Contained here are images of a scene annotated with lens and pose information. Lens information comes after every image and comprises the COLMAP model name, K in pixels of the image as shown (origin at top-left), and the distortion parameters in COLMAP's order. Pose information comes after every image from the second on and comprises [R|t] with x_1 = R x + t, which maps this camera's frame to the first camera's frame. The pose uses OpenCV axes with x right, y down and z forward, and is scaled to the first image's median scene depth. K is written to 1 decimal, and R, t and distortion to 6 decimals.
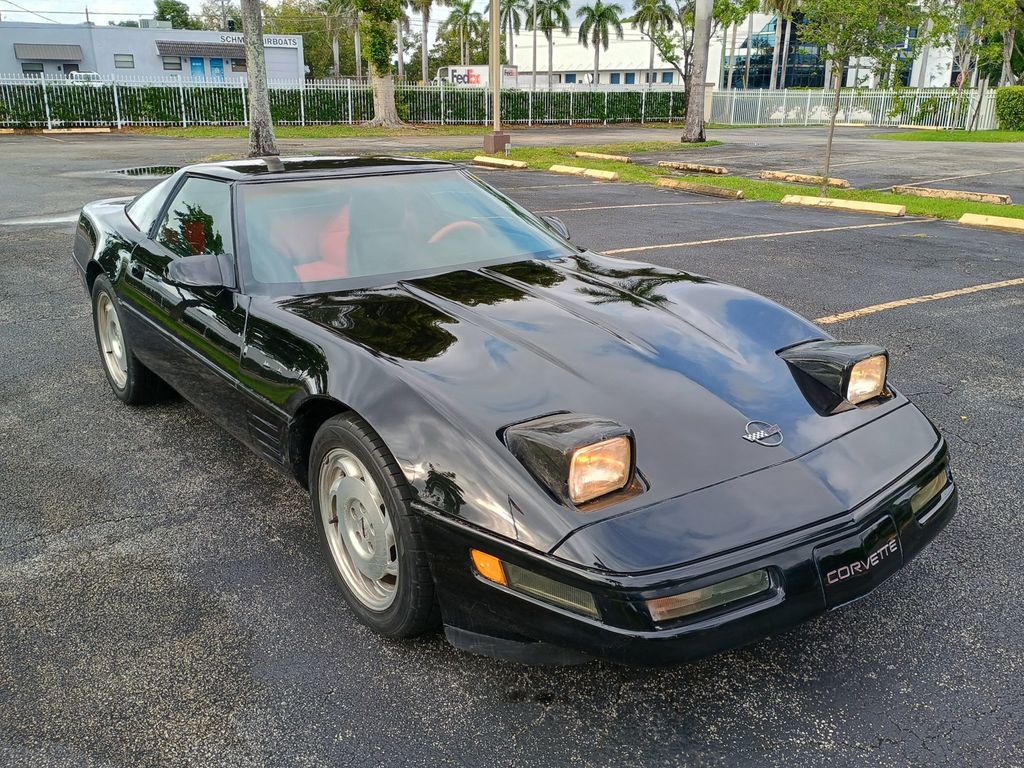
lens RADIAL K [[880.5, 0, 531.0], [0, 880.5, 393.0], [0, 0, 1]] dist [0.045039, -0.058173]
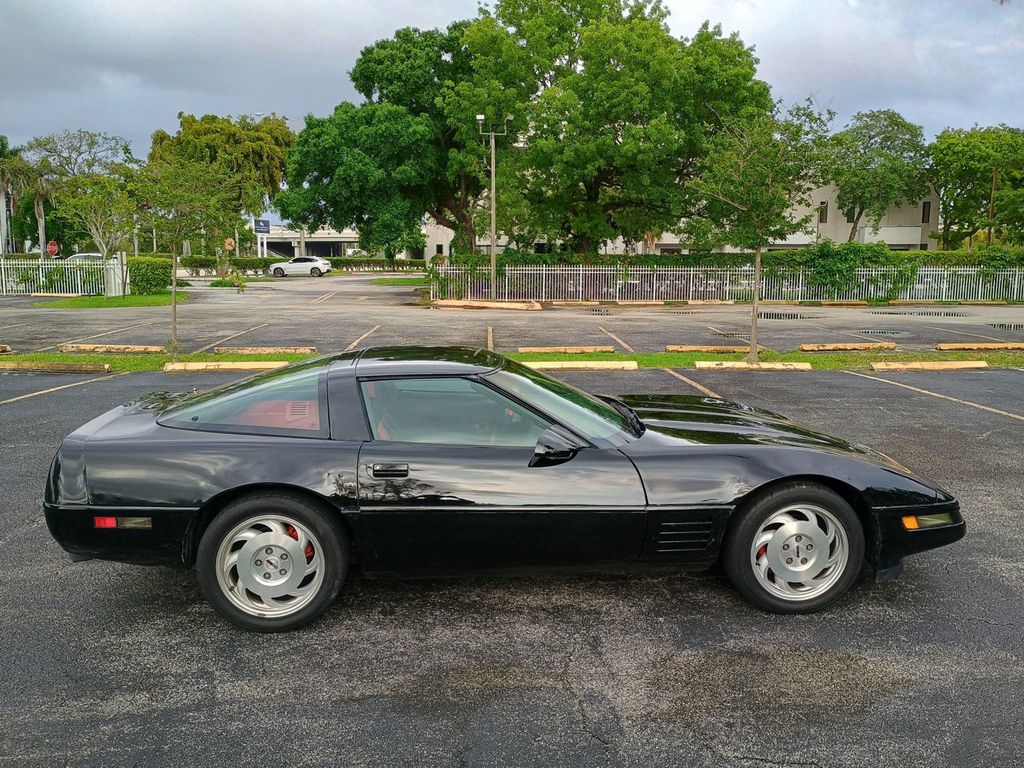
lens RADIAL K [[880.5, 0, 531.0], [0, 880.5, 393.0], [0, 0, 1]] dist [0.045039, -0.058173]
pose [[0.539726, -0.130101, 0.831727, -1.099546], [0.272136, 0.961904, -0.026132, -0.138070], [-0.796642, 0.240447, 0.554569, 0.247023]]
